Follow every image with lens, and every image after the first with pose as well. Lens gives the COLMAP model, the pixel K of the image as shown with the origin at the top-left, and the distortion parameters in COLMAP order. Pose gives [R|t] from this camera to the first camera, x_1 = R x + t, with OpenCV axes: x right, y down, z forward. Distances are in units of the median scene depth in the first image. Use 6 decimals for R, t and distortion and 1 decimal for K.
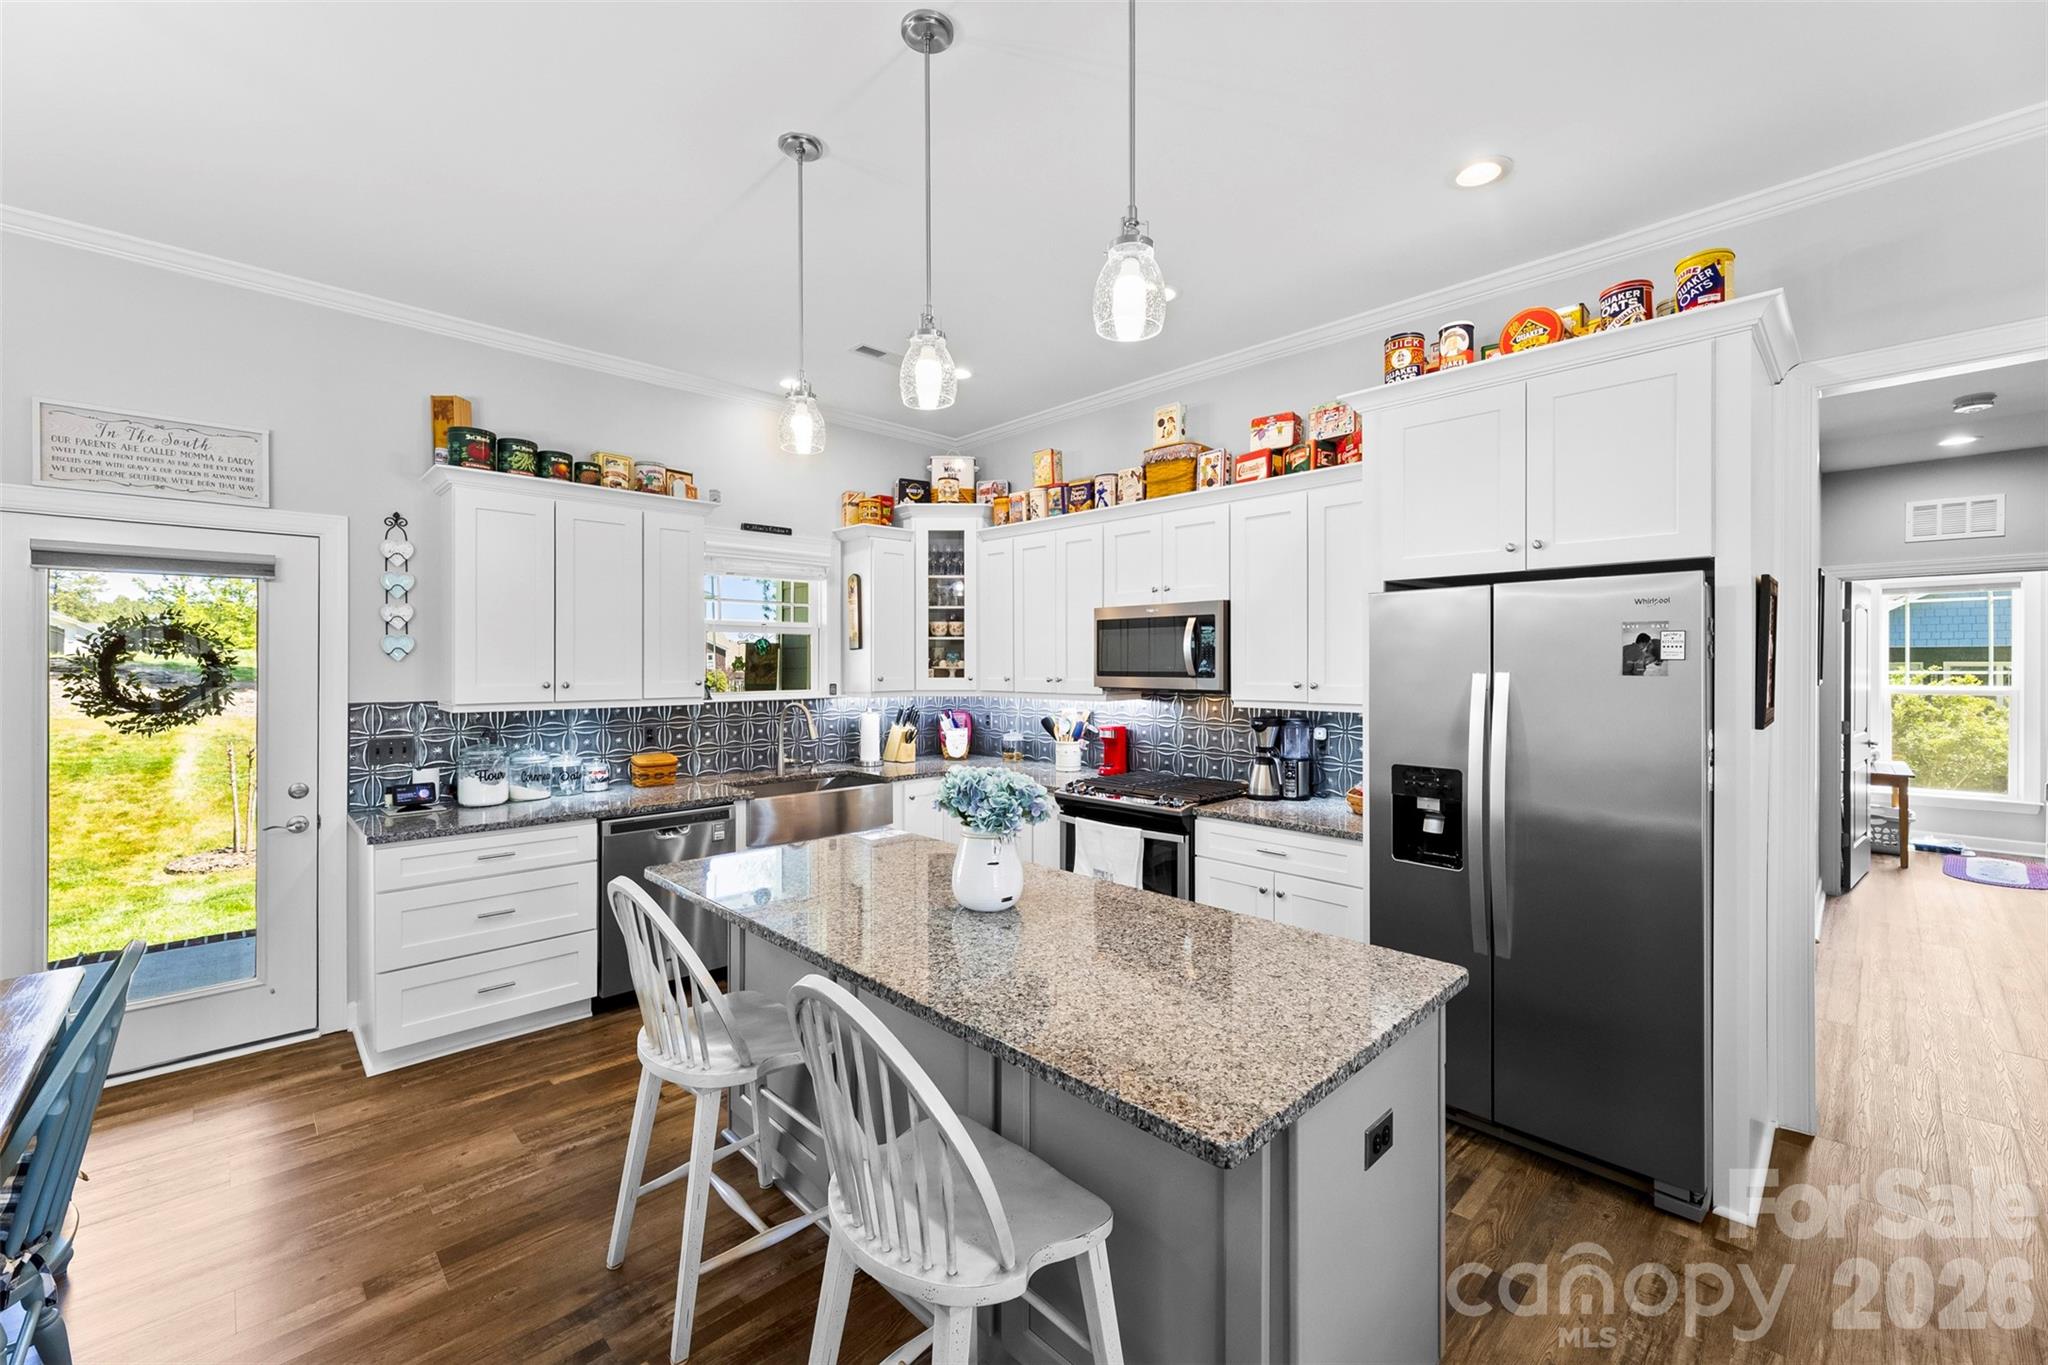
lens RADIAL K [[826.5, 0, 1025.3], [0, 826.5, 668.3], [0, 0, 1]] dist [-0.003361, 0.001264]
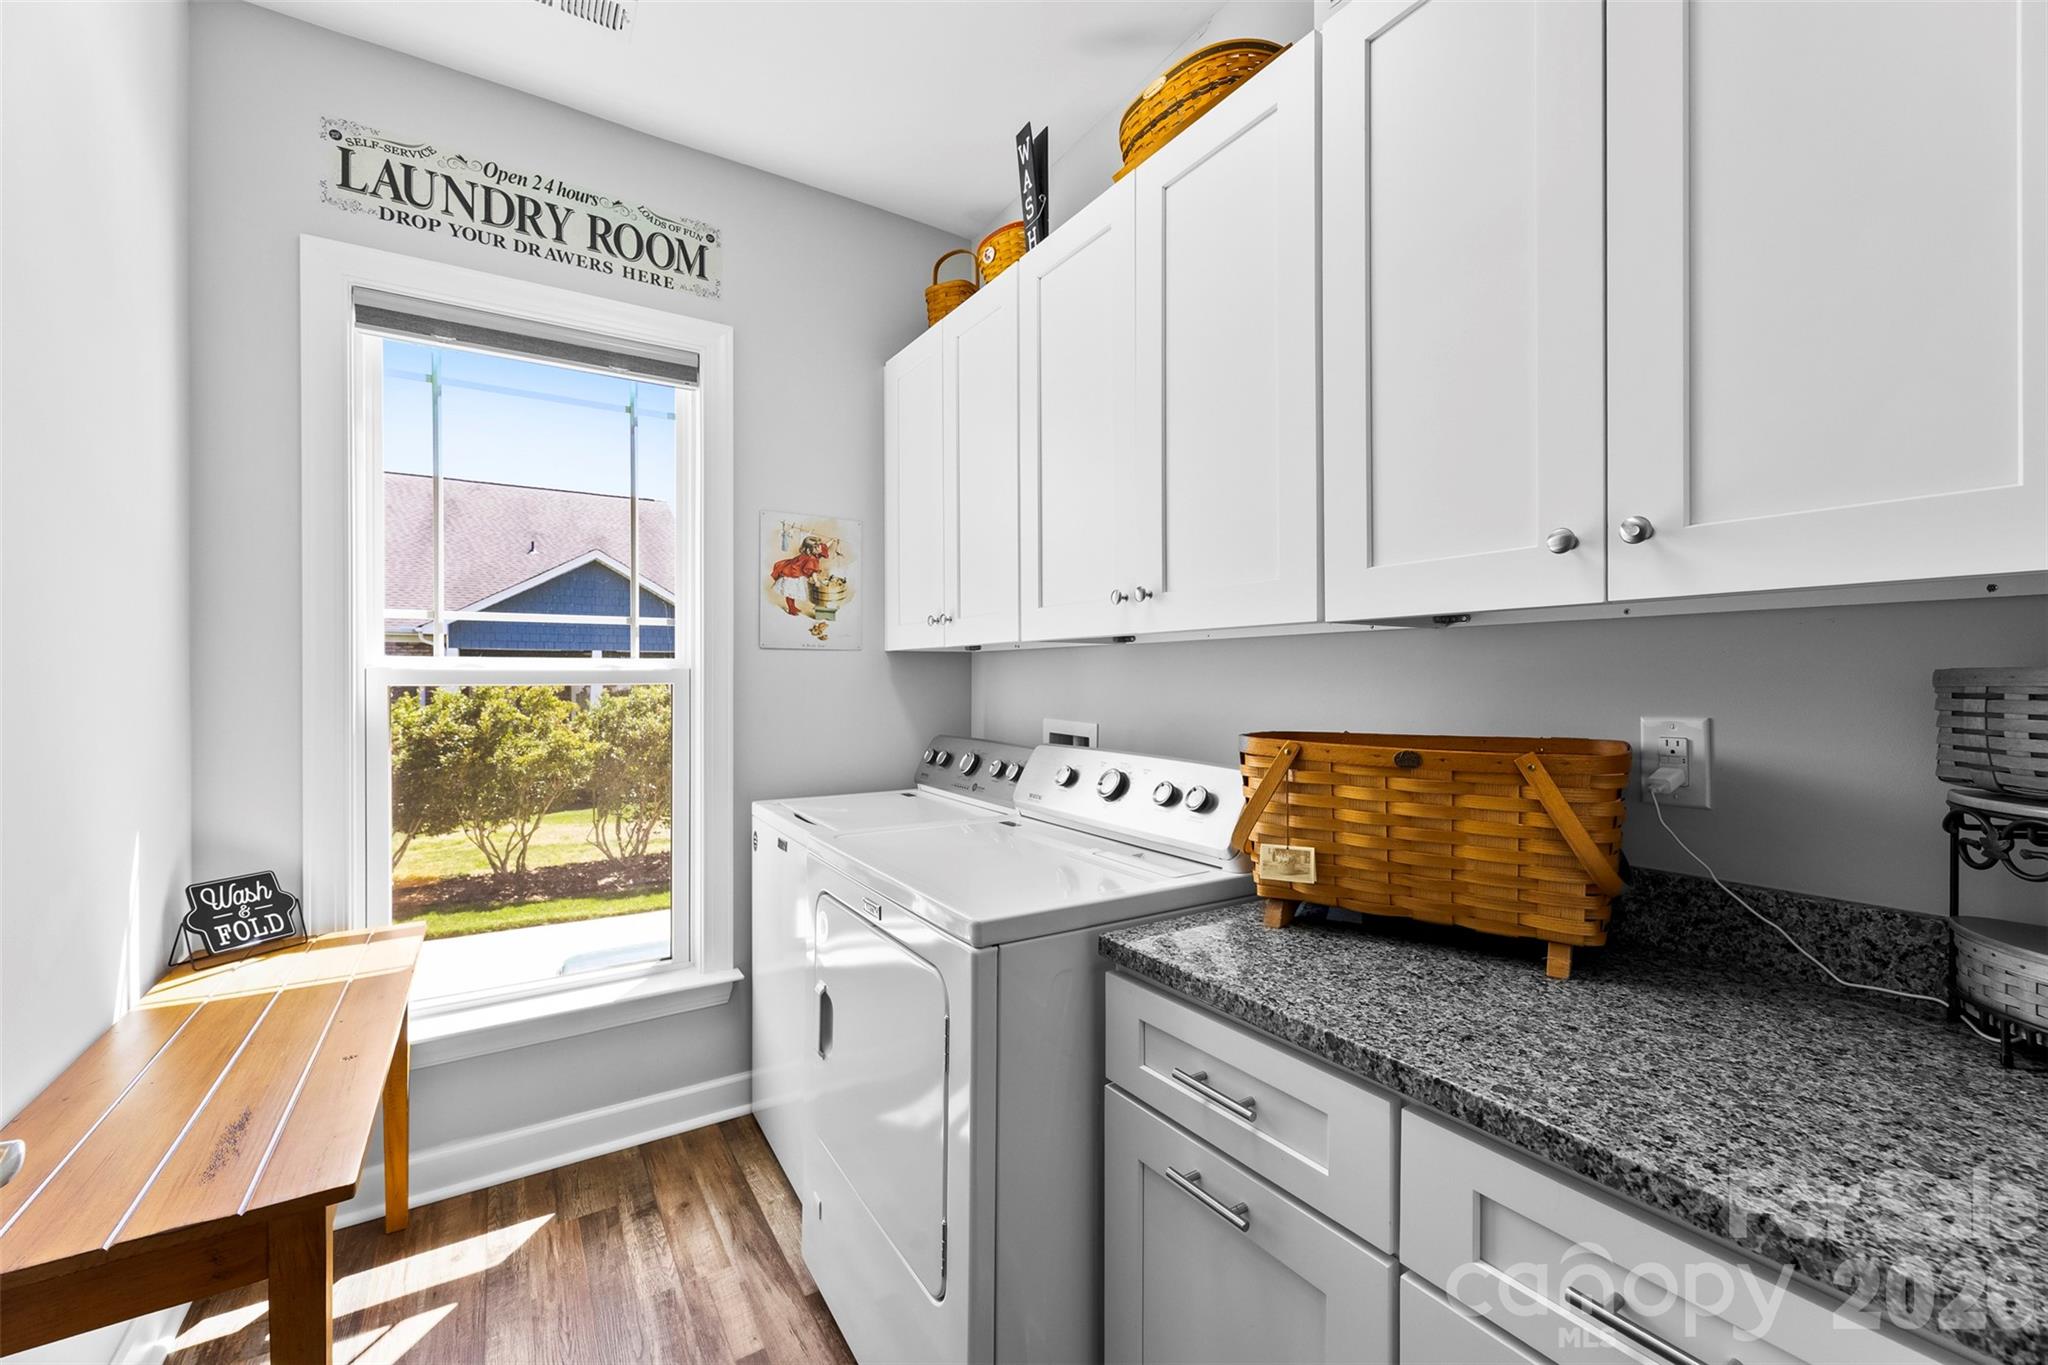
lens RADIAL K [[826.5, 0, 1031.0], [0, 826.5, 678.6], [0, 0, 1]] dist [-0.003361, 0.001264]
pose [[0.187542, 0.001357, 0.982256, 1.319453], [0.002172, 0.999996, -0.001797, 0.047459], [-0.982254, 0.002471, 0.187538, 1.183657]]
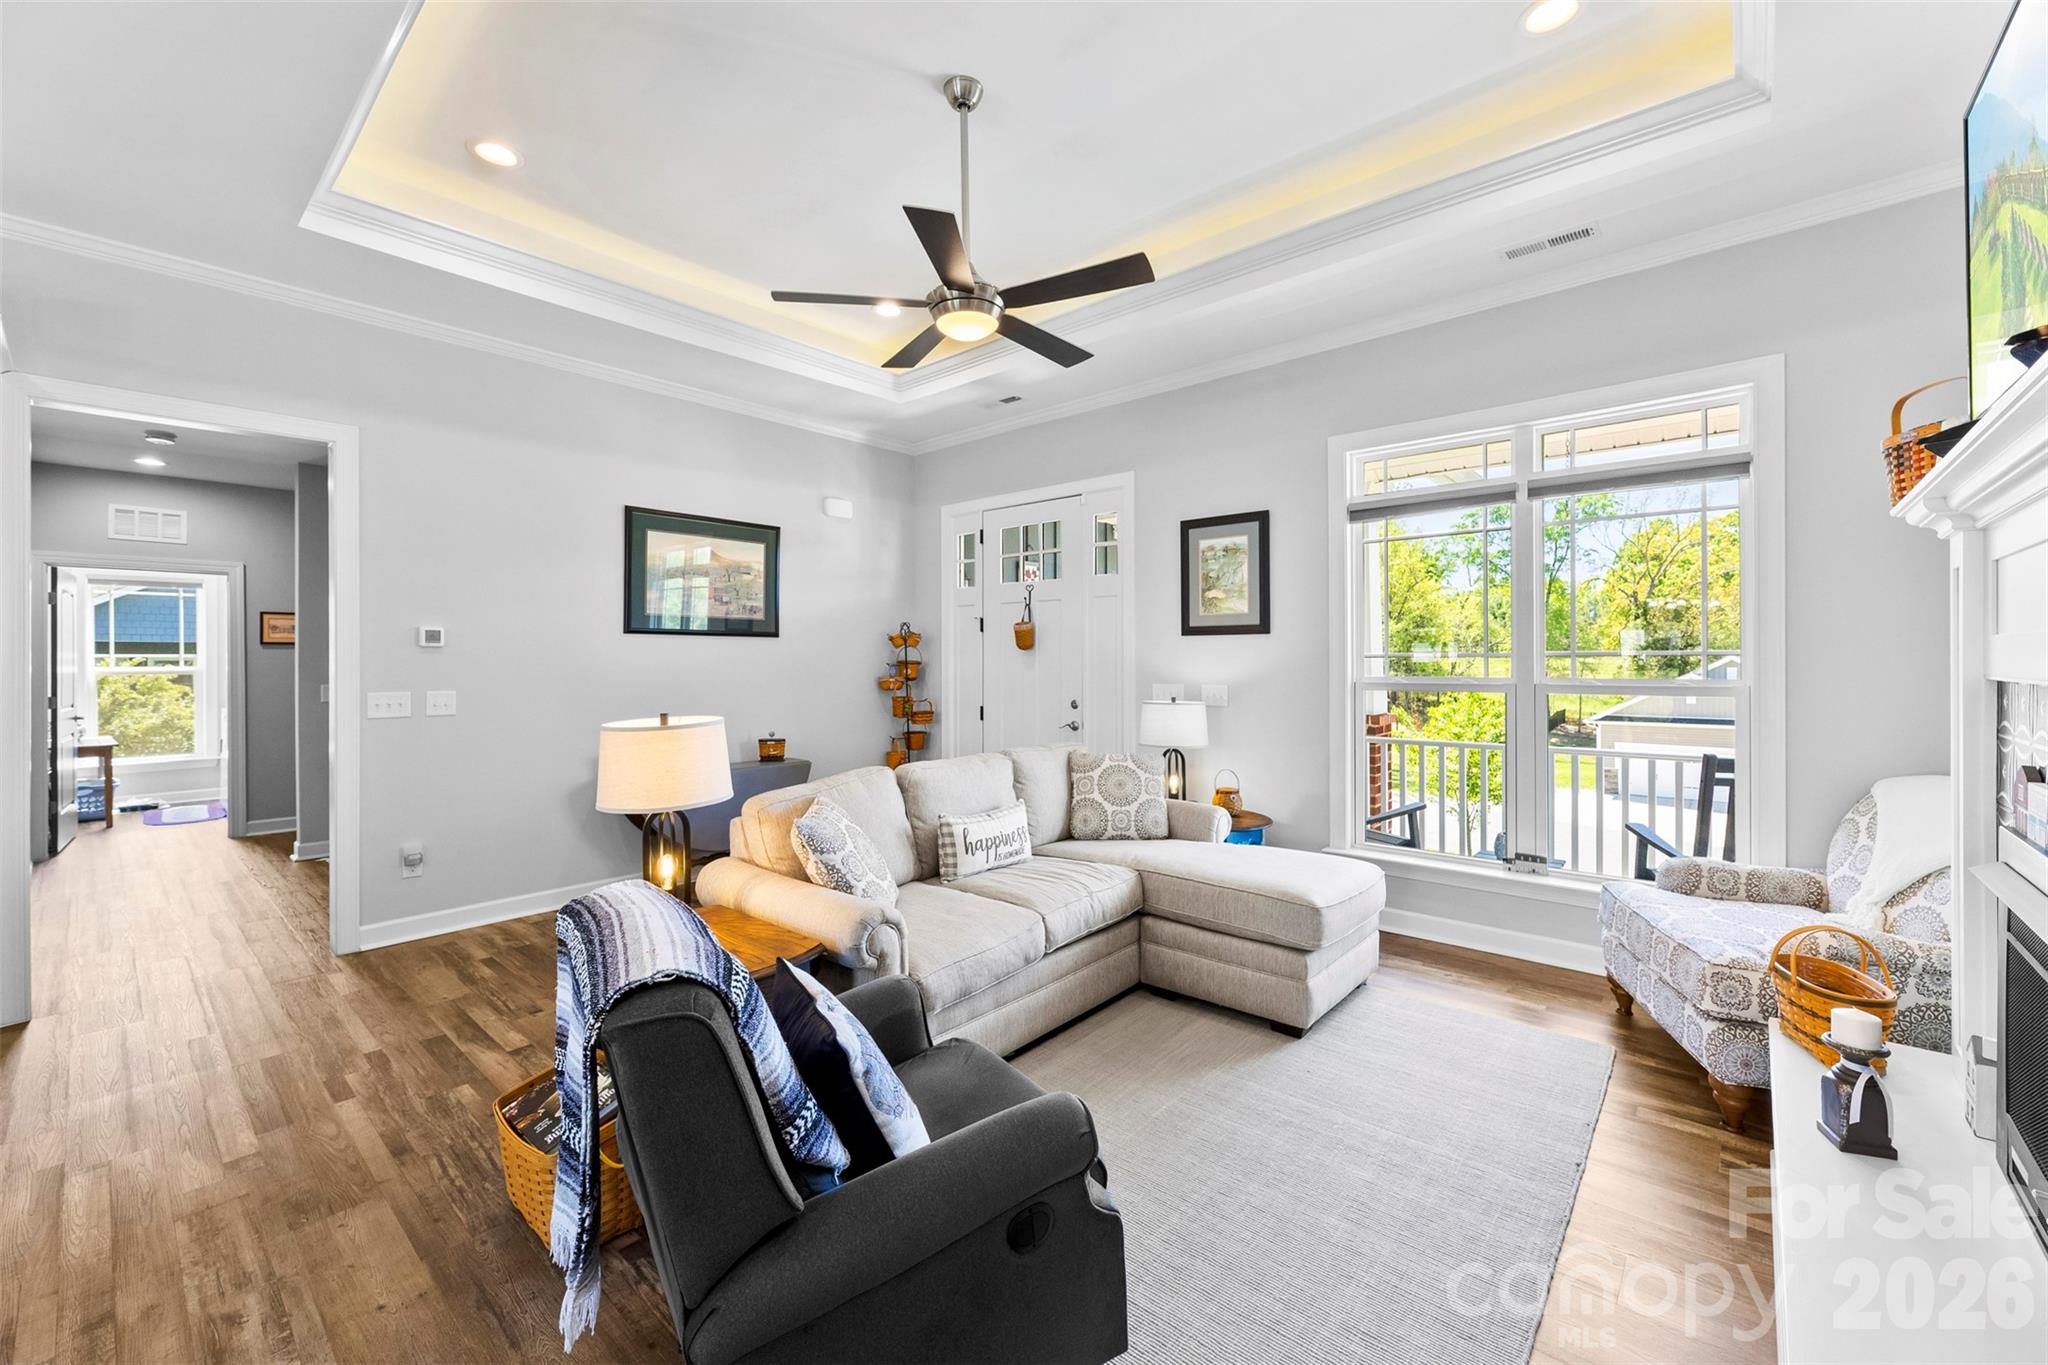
lens RADIAL K [[826.5, 0, 1019.4], [0, 826.5, 664.5], [0, 0, 1]] dist [-0.003361, 0.001264]
pose [[-0.079736, -0.000856, 0.996816, -0.215528], [0.004351, 0.999990, 0.001207, 0.033785], [-0.996807, 0.004433, -0.079732, -0.207513]]
